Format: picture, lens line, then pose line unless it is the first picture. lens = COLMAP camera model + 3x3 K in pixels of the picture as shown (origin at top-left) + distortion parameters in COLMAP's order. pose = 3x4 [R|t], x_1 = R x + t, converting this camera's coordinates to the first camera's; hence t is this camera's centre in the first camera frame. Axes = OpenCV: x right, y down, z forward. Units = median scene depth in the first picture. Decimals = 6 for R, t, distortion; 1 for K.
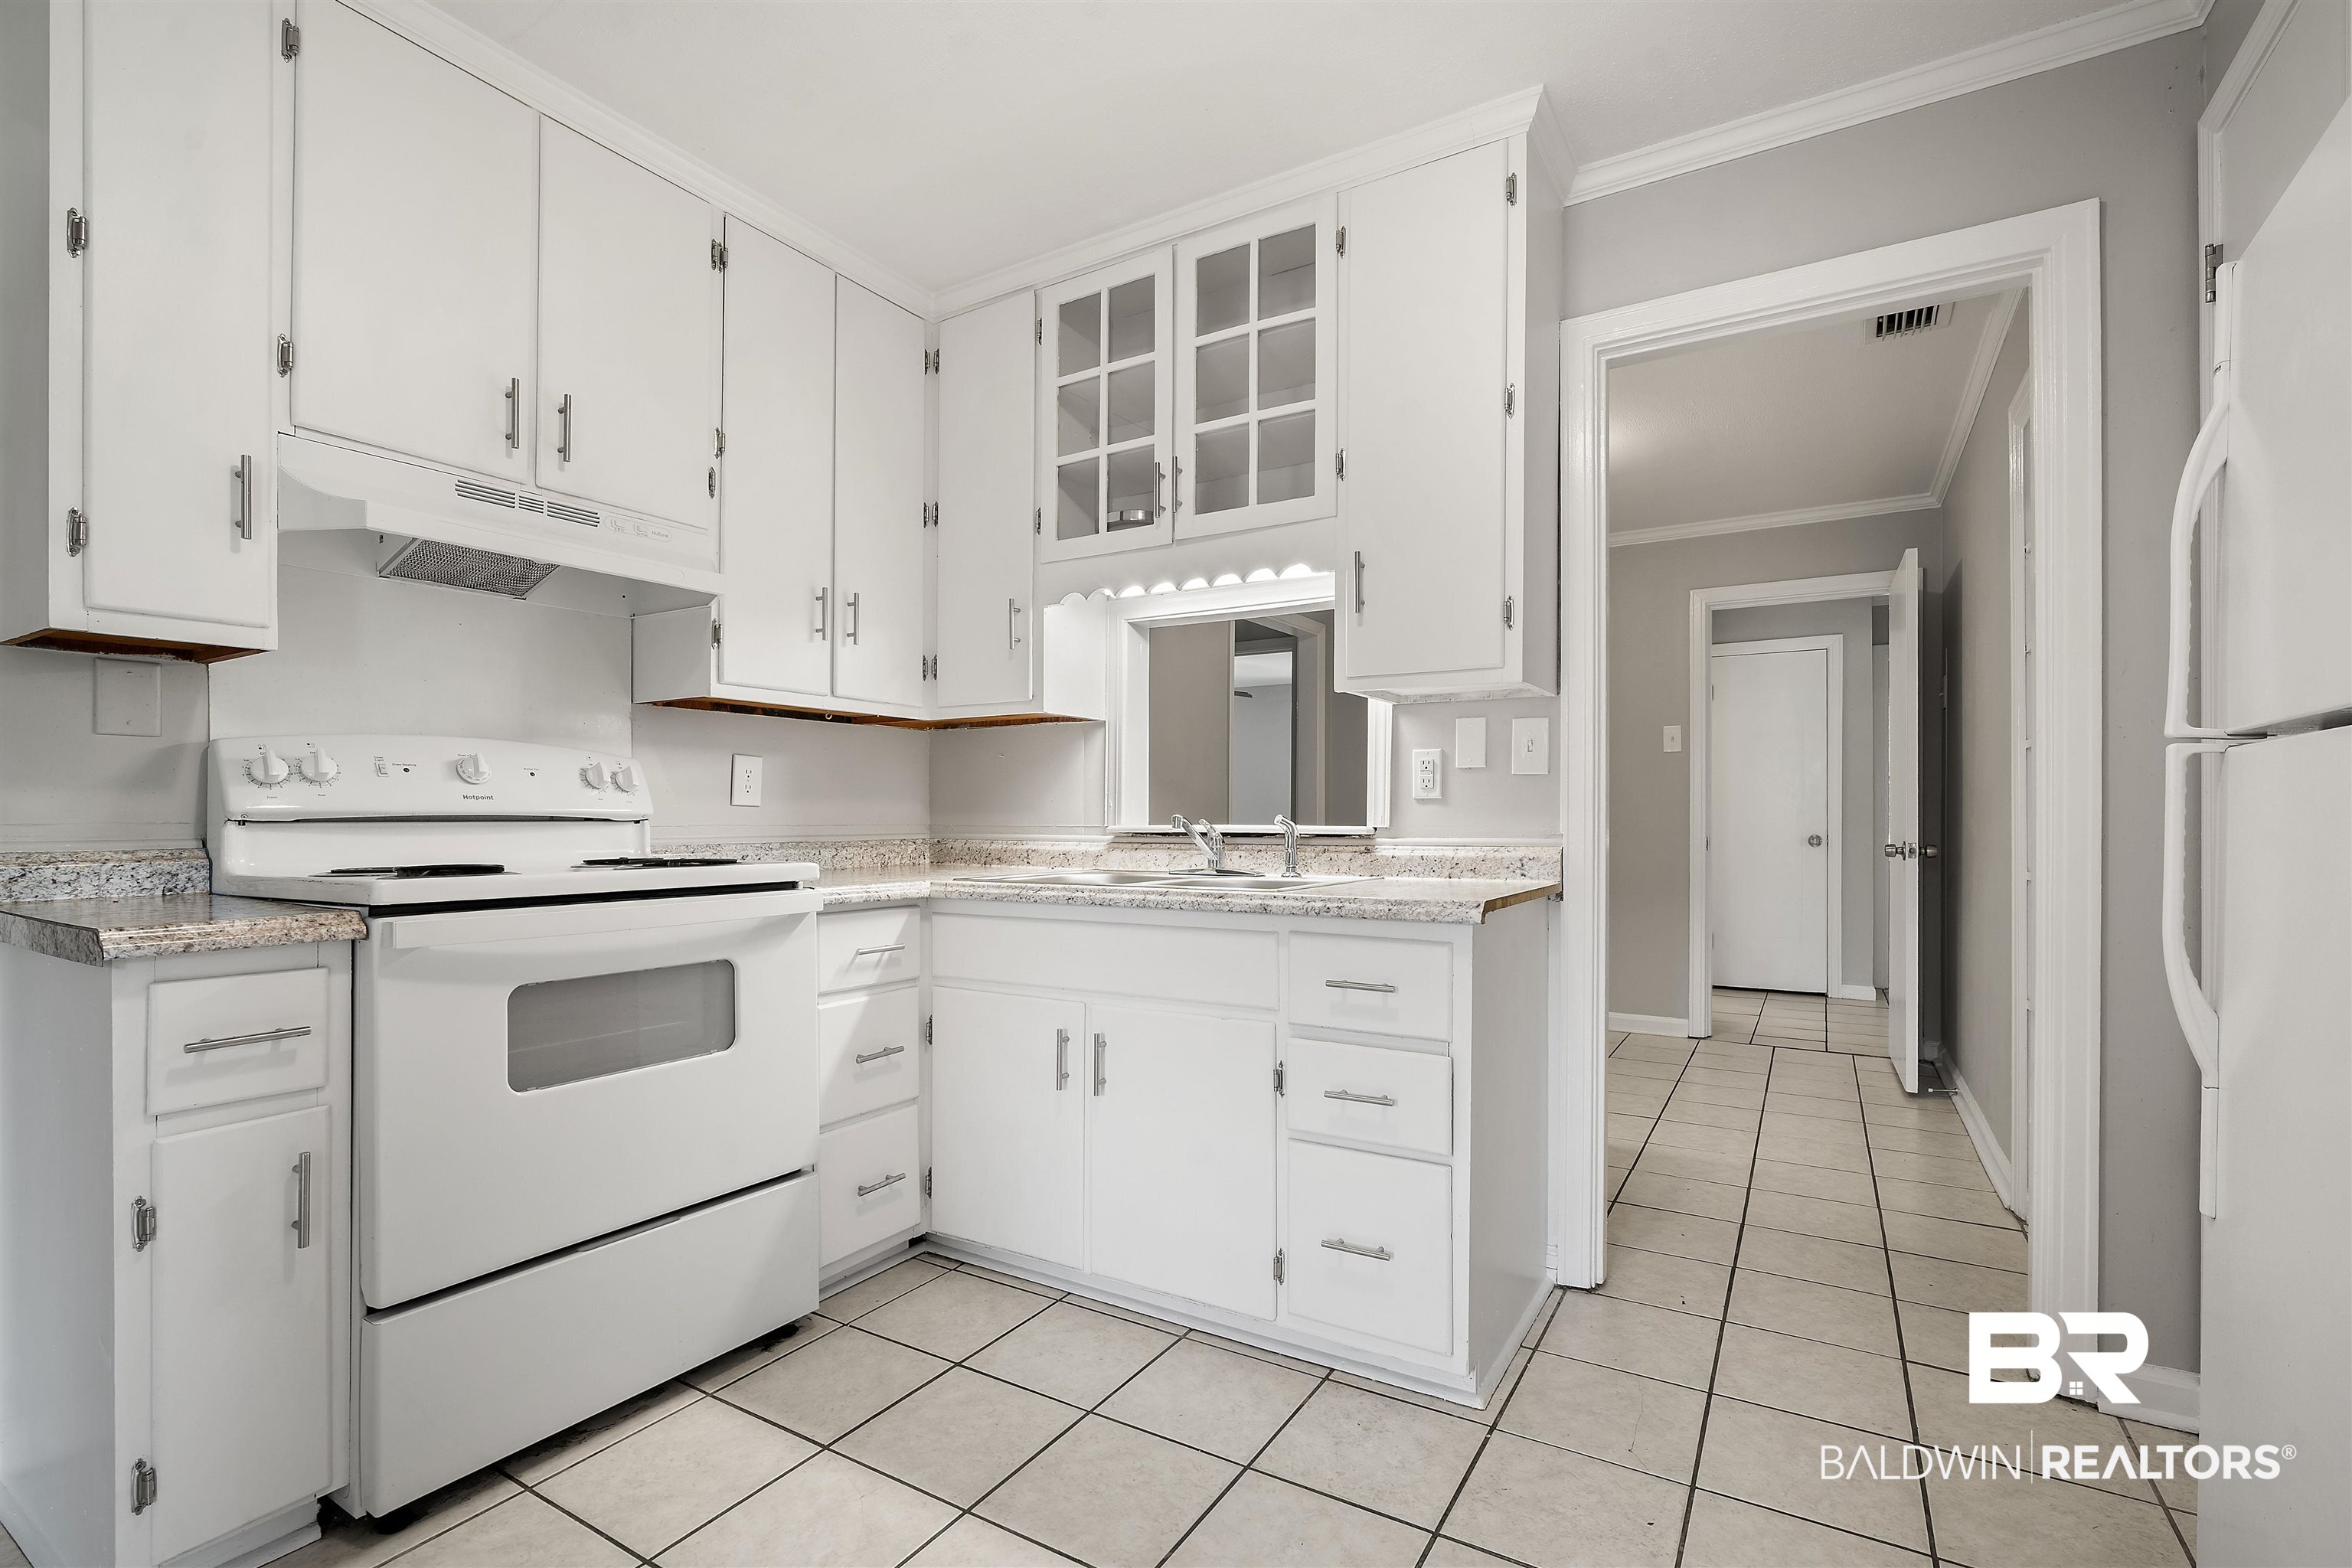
lens RADIAL K [[1040.7, 0, 1174.6], [0, 1040.7, 806.1], [0, 0, 1]] dist [-0.013312, 0.001519]
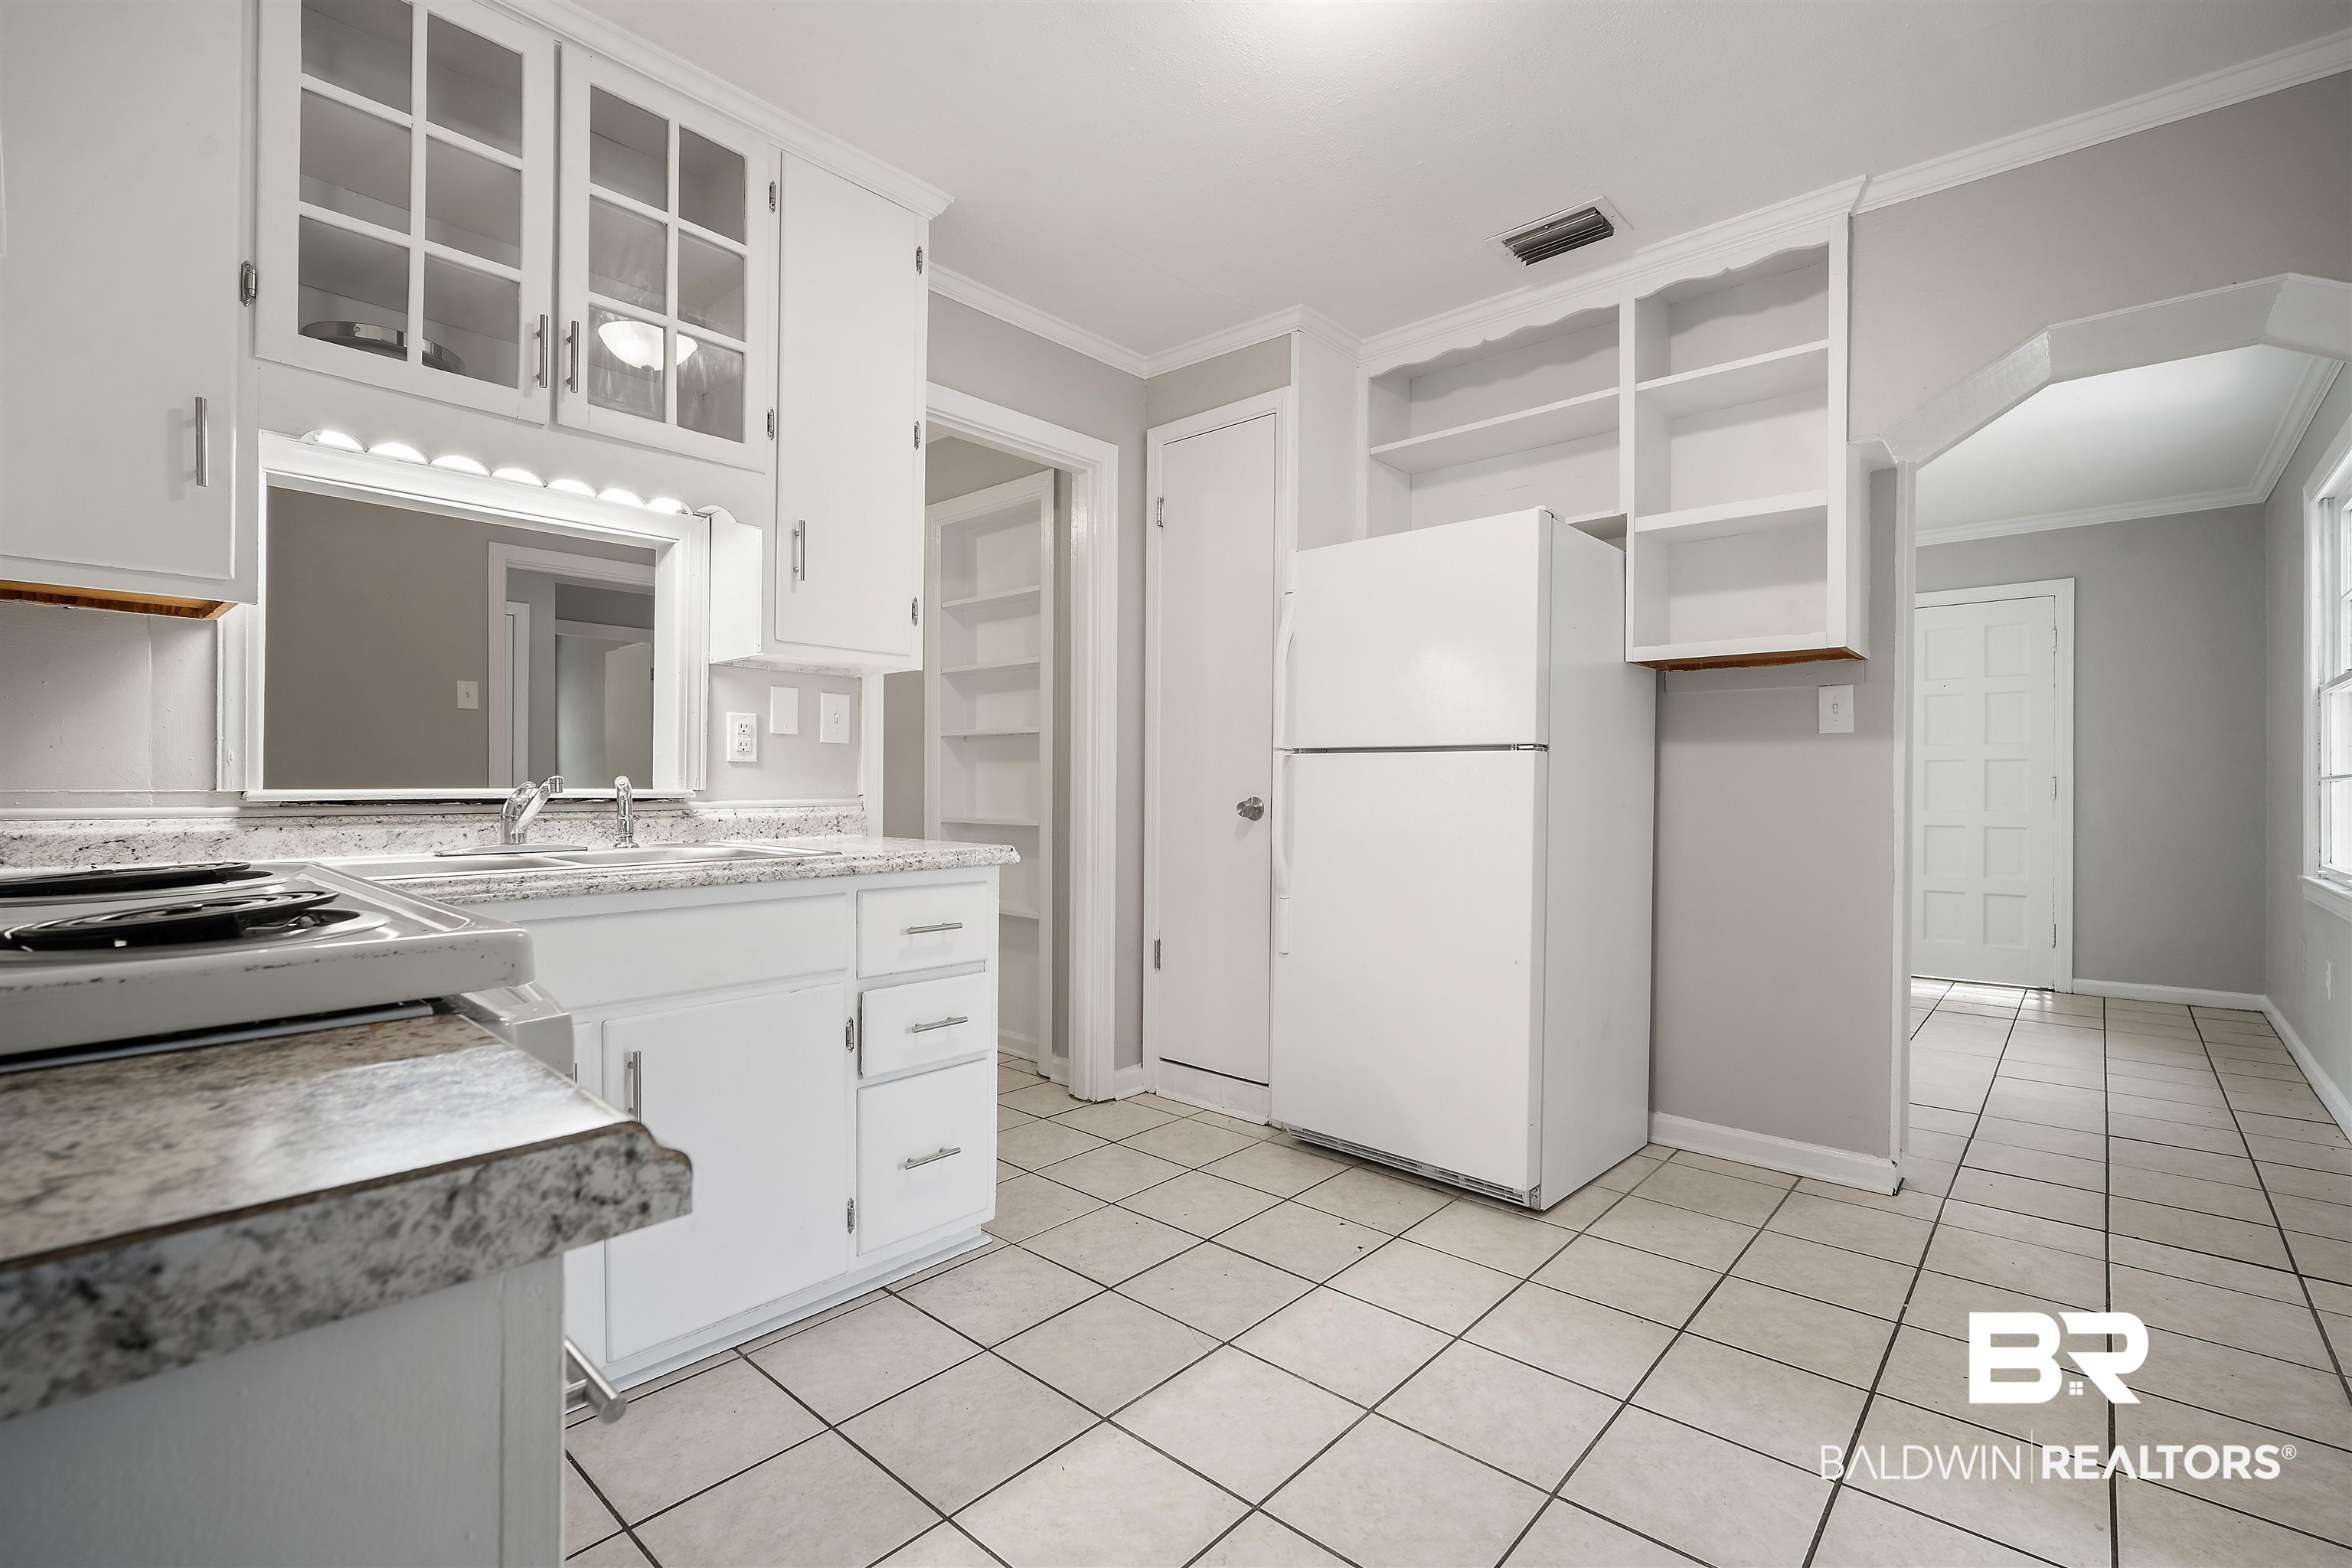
lens RADIAL K [[1040.7, 0, 1174.2], [0, 1040.7, 787.8], [0, 0, 1]] dist [-0.013312, 0.001519]
pose [[0.191028, -0.002564, 0.981581, -0.678470], [-0.017021, 0.999838, 0.005924, 0.004878], [-0.981437, -0.017839, 0.190953, 0.395627]]
